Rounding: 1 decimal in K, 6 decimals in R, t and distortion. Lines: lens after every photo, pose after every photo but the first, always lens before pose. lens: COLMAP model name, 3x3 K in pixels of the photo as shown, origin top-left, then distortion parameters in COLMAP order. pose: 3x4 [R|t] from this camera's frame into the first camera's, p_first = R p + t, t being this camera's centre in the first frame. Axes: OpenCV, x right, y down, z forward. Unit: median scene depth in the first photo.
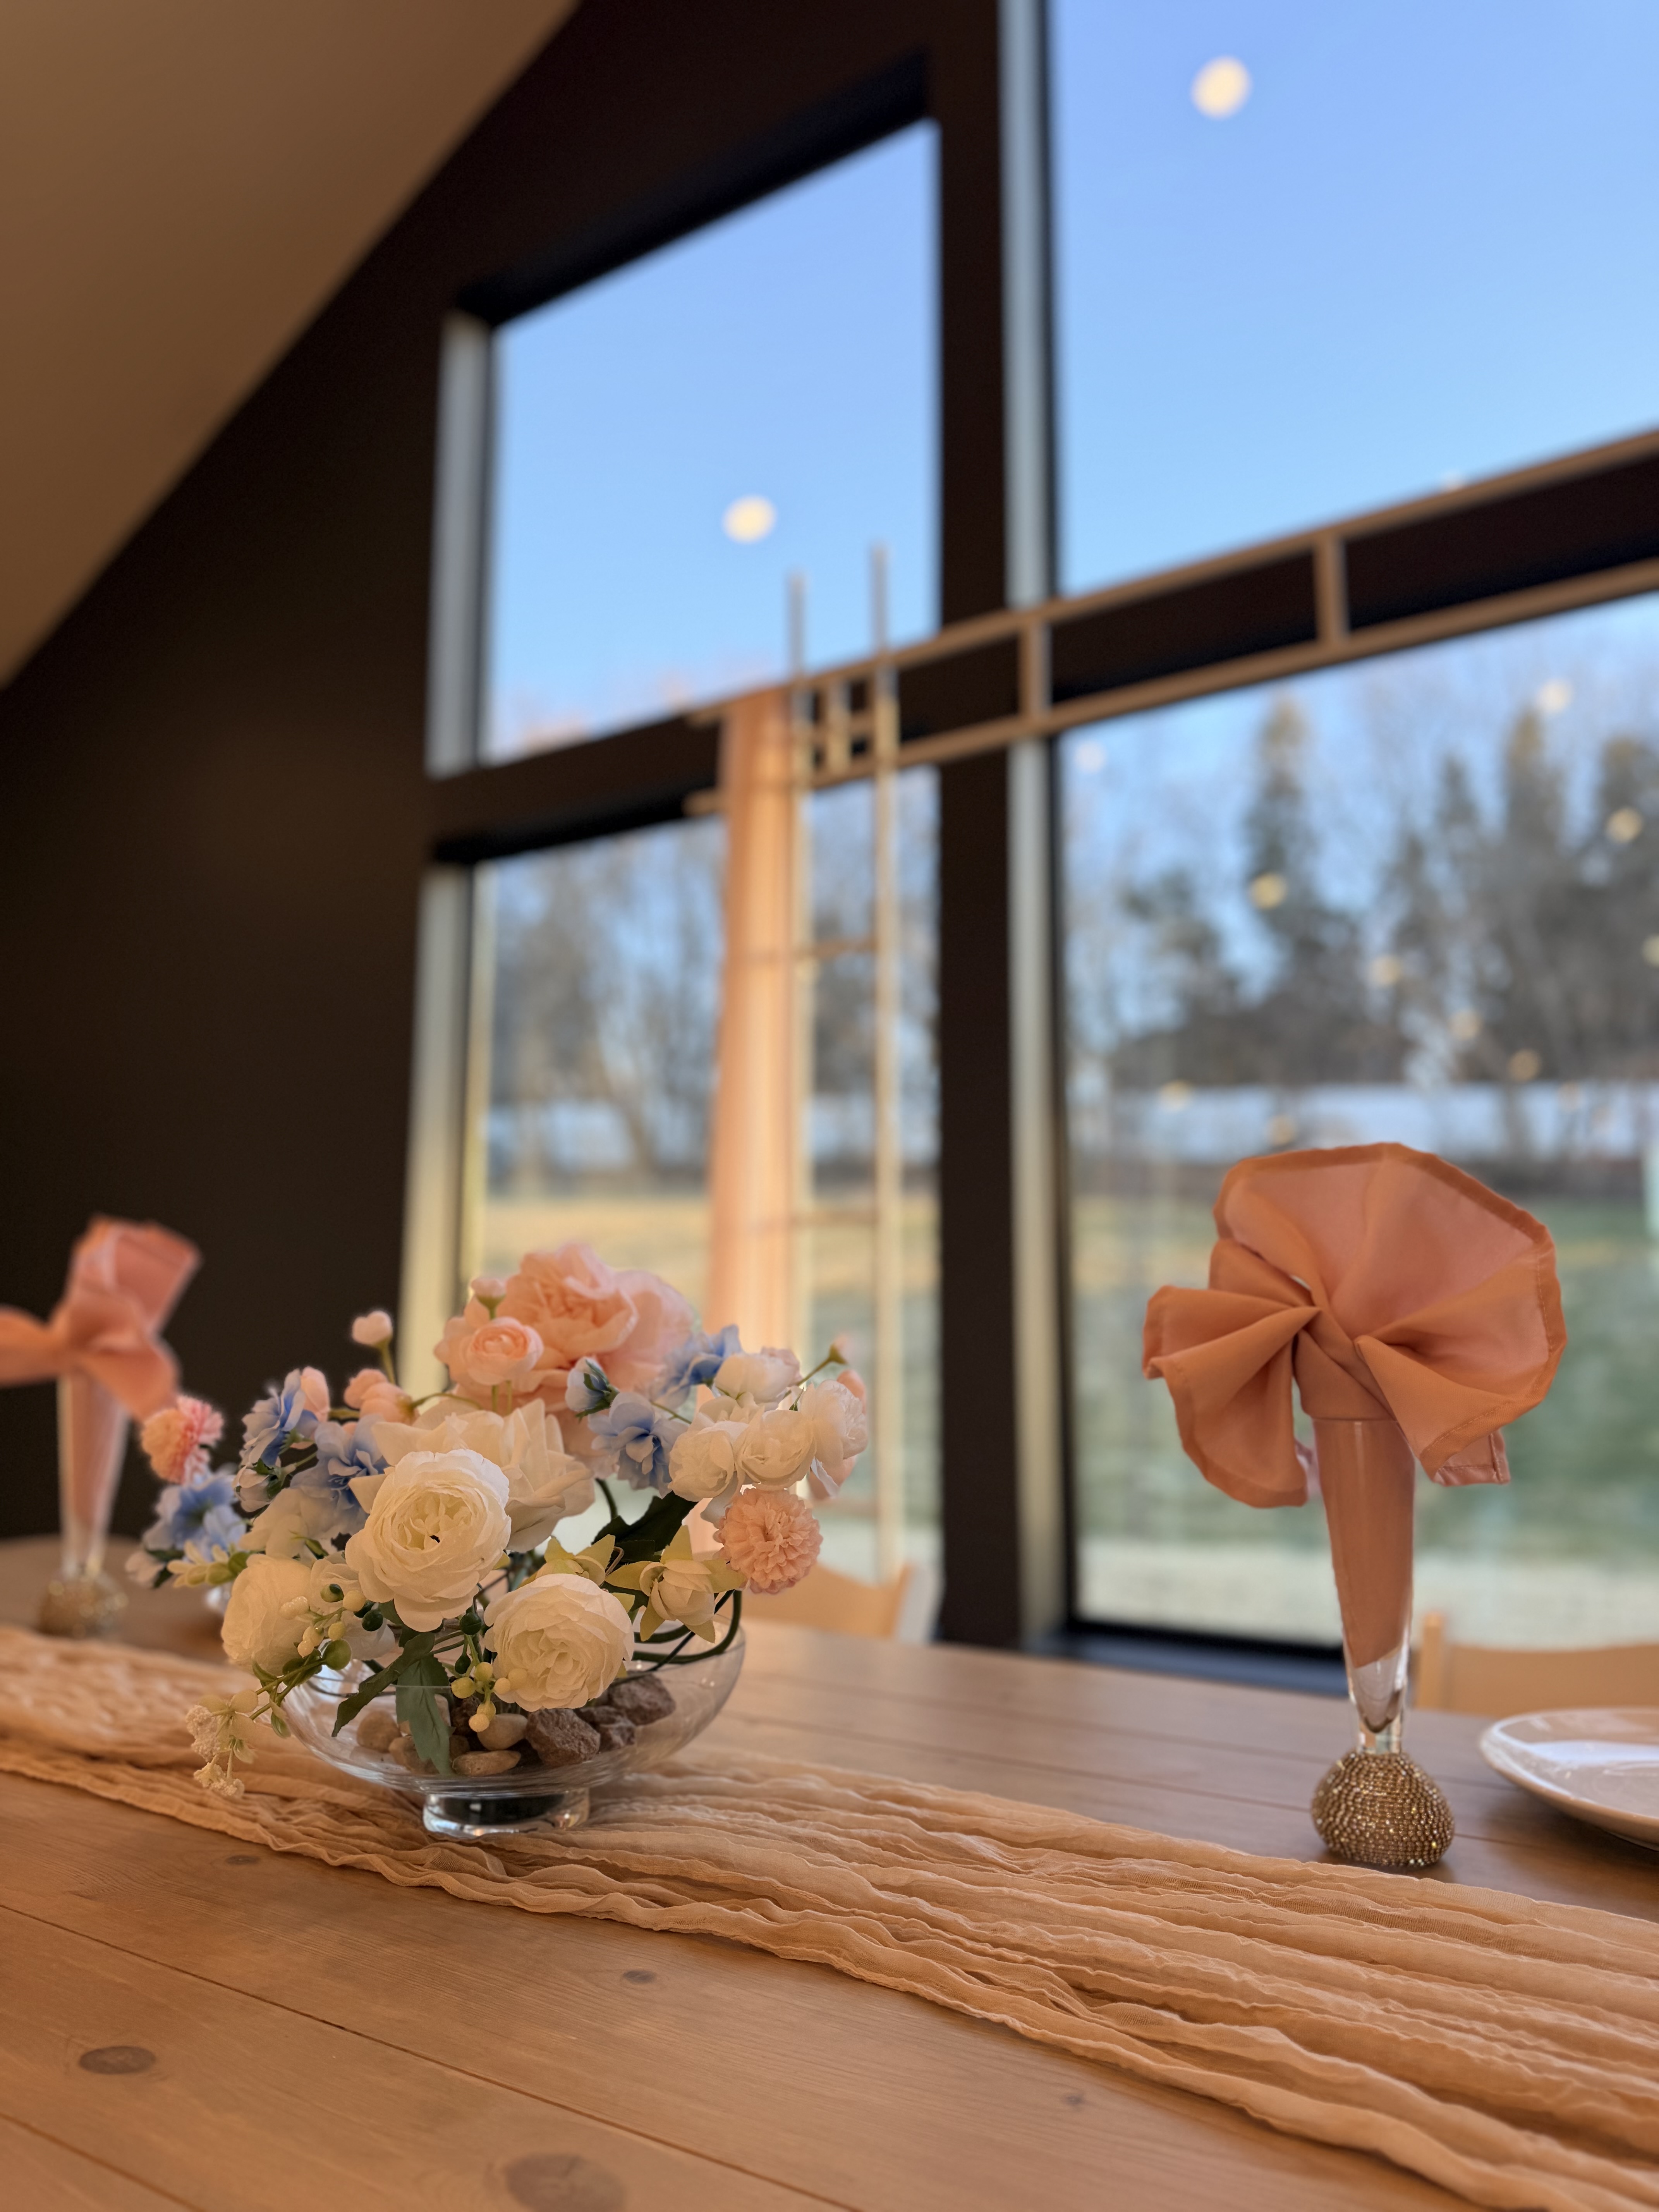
lens RADIAL K [[1583.5, 0, 822.1], [0, 1583.5, 1068.7], [0, 0, 1]] dist [0.013671, -0.026372]
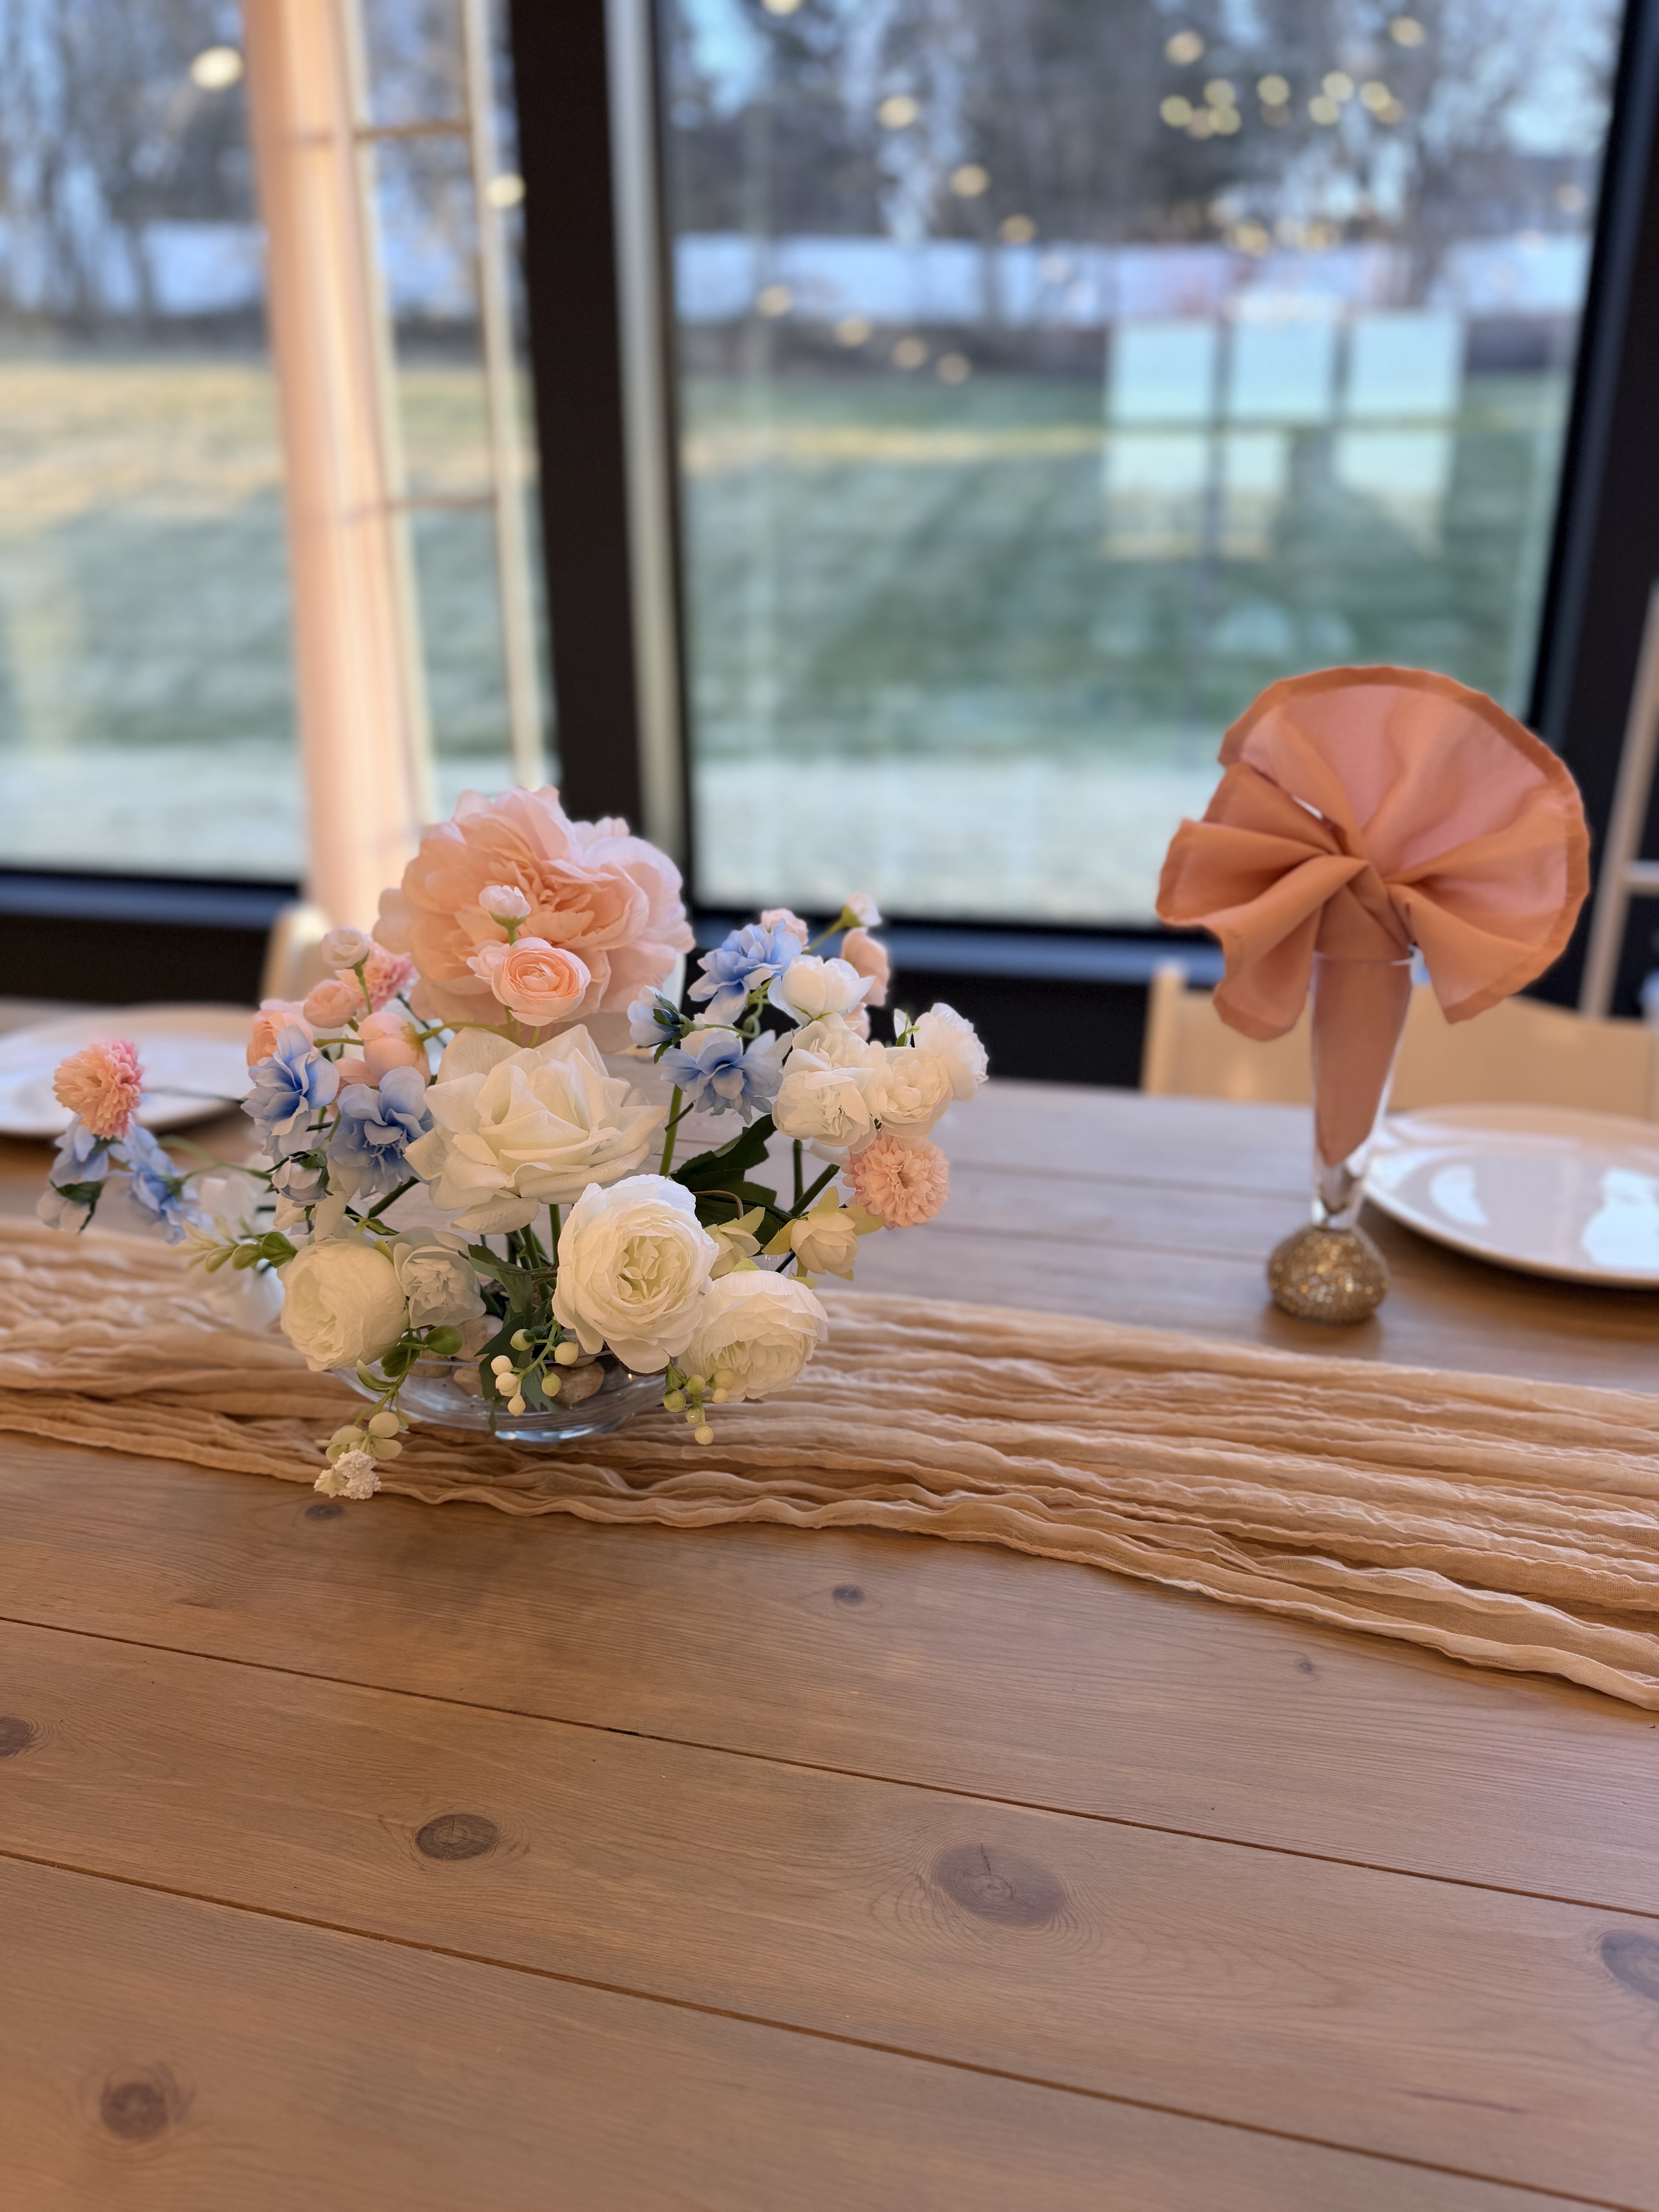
lens RADIAL K [[1583.5, 0, 828.1], [0, 1583.5, 1107.9], [0, 0, 1]] dist [0.013671, -0.026372]
pose [[0.944967, -0.124752, 0.302448, -0.359941], [-0.044190, 0.867308, 0.495807, -0.214422], [-0.324169, -0.481886, 0.814064, 0.253064]]
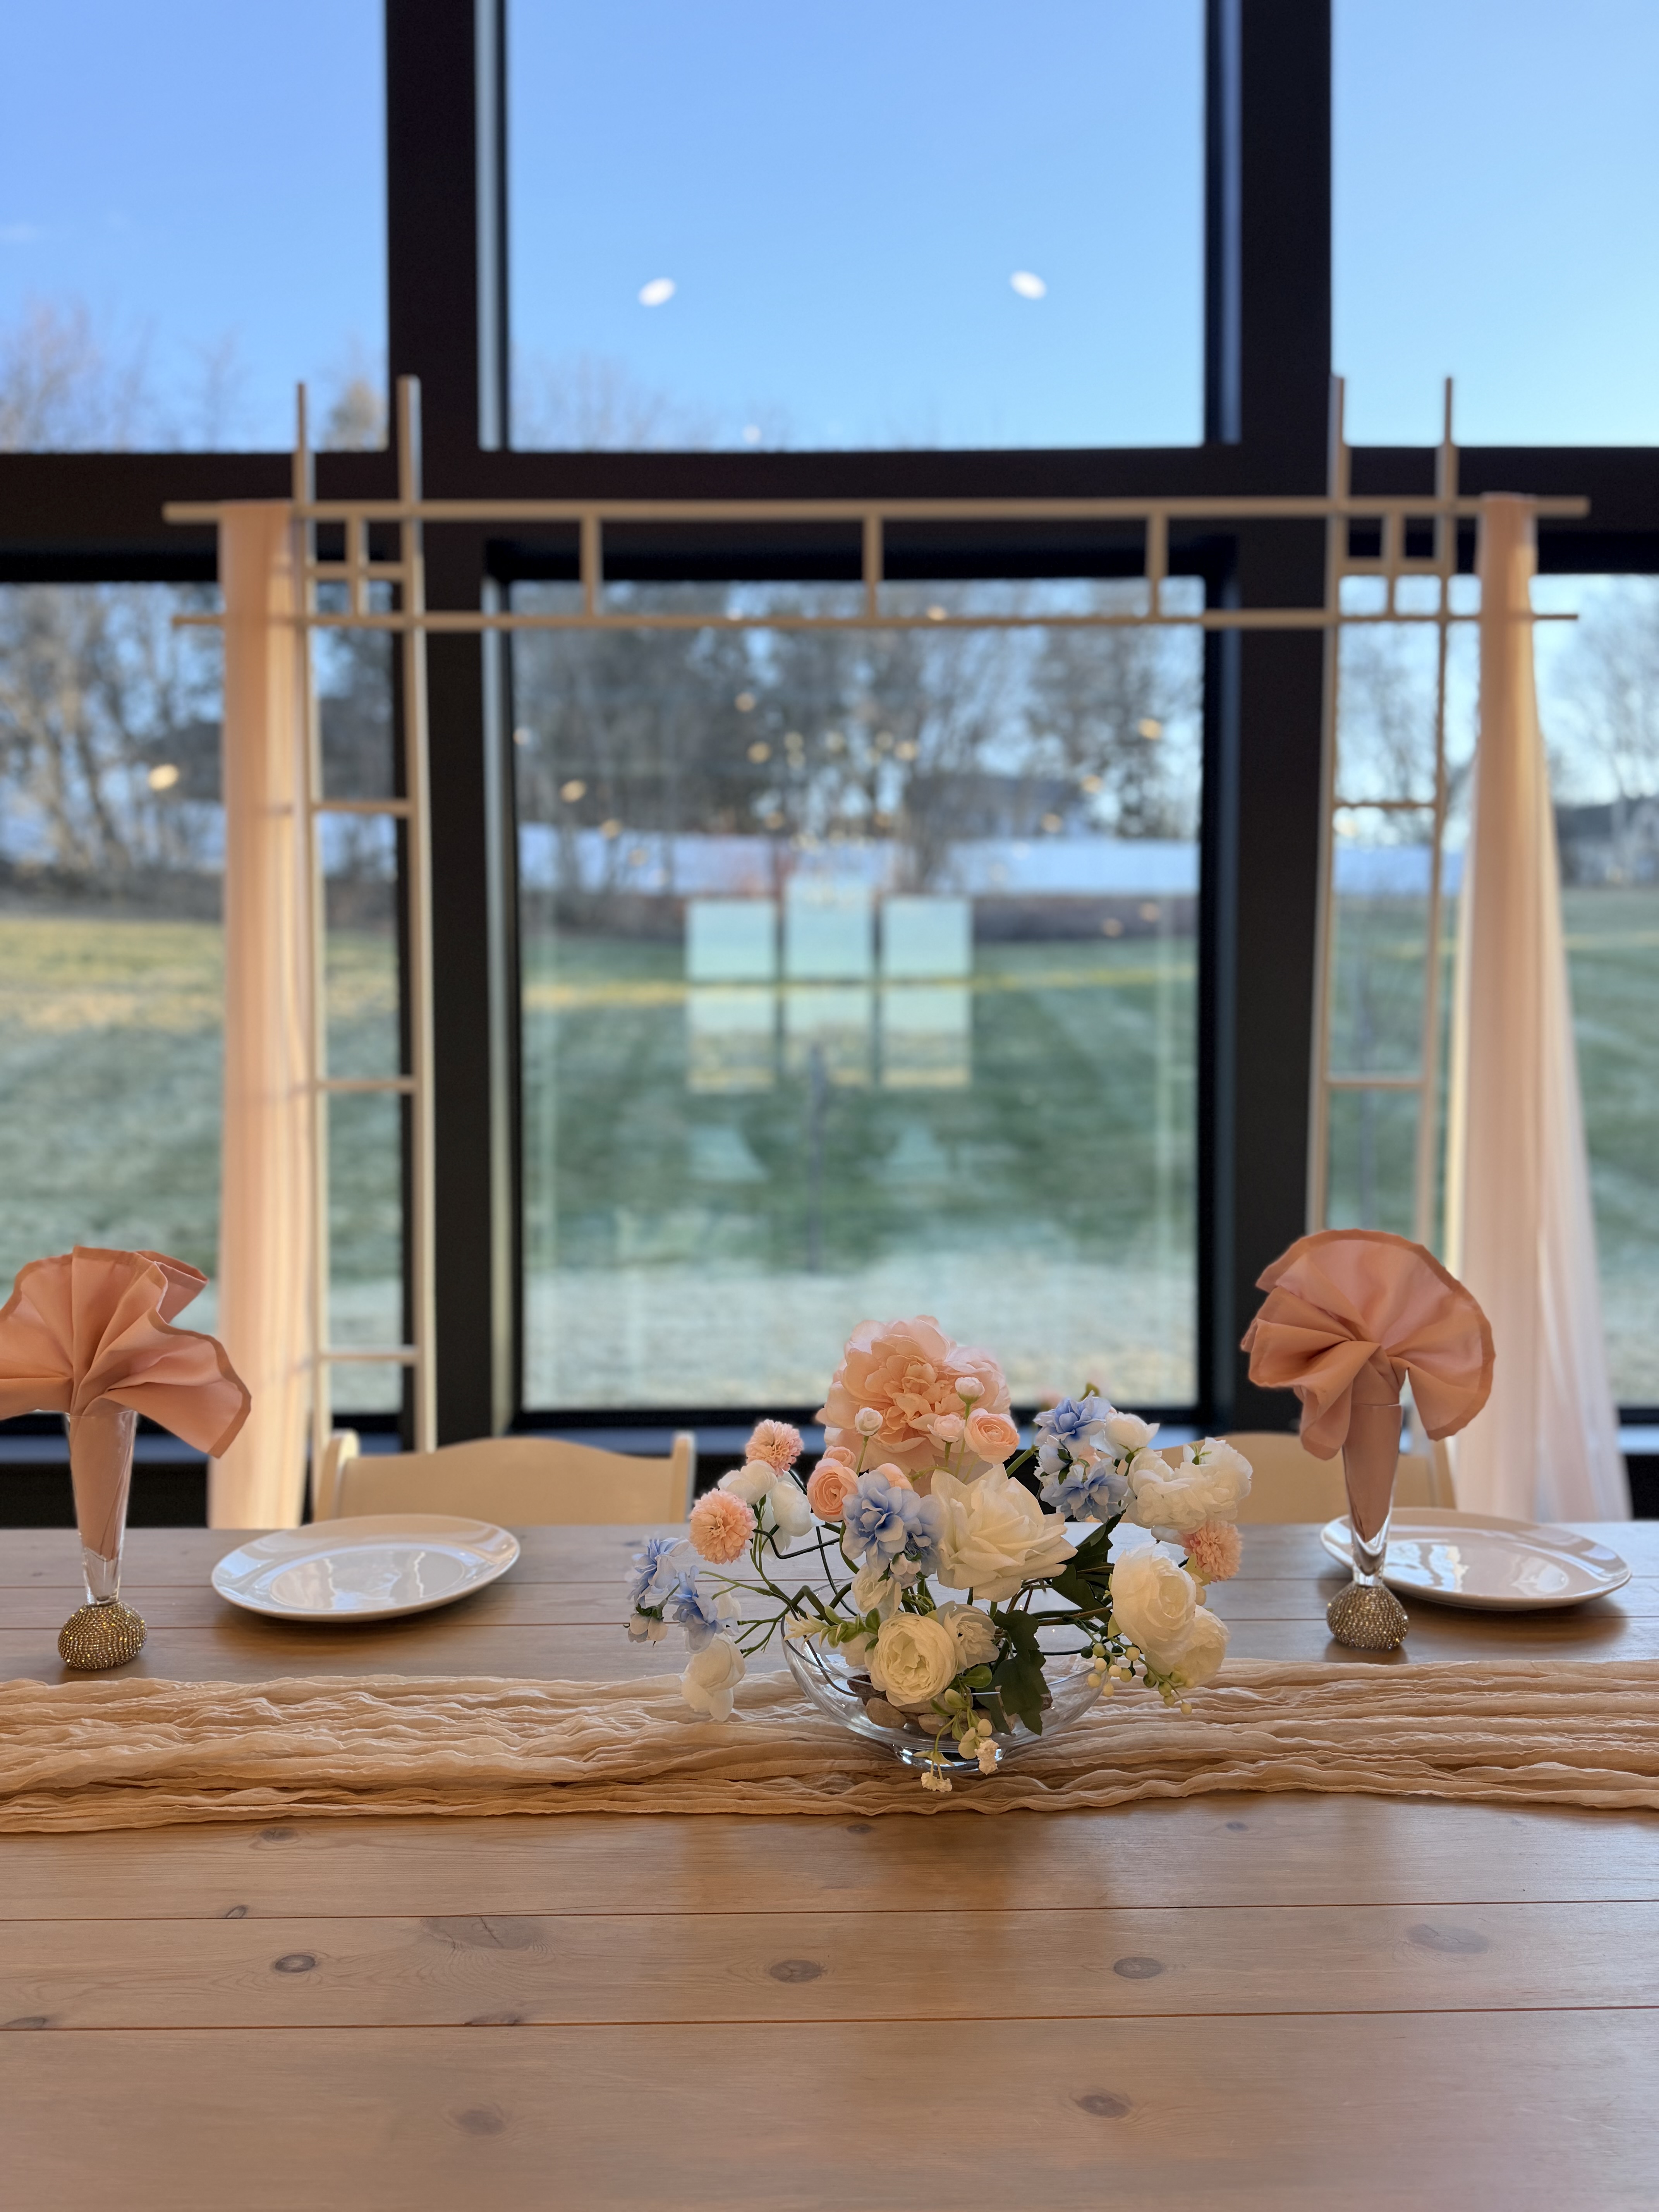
lens RADIAL K [[1583.5, 0, 826.5], [0, 1583.5, 1102.2], [0, 0, 1]] dist [0.013671, -0.026372]
pose [[0.822246, -0.024376, 0.568610, -1.225536], [-0.092370, 0.980120, 0.175590, -0.374125], [-0.561586, -0.196901, 0.803648, 0.044228]]
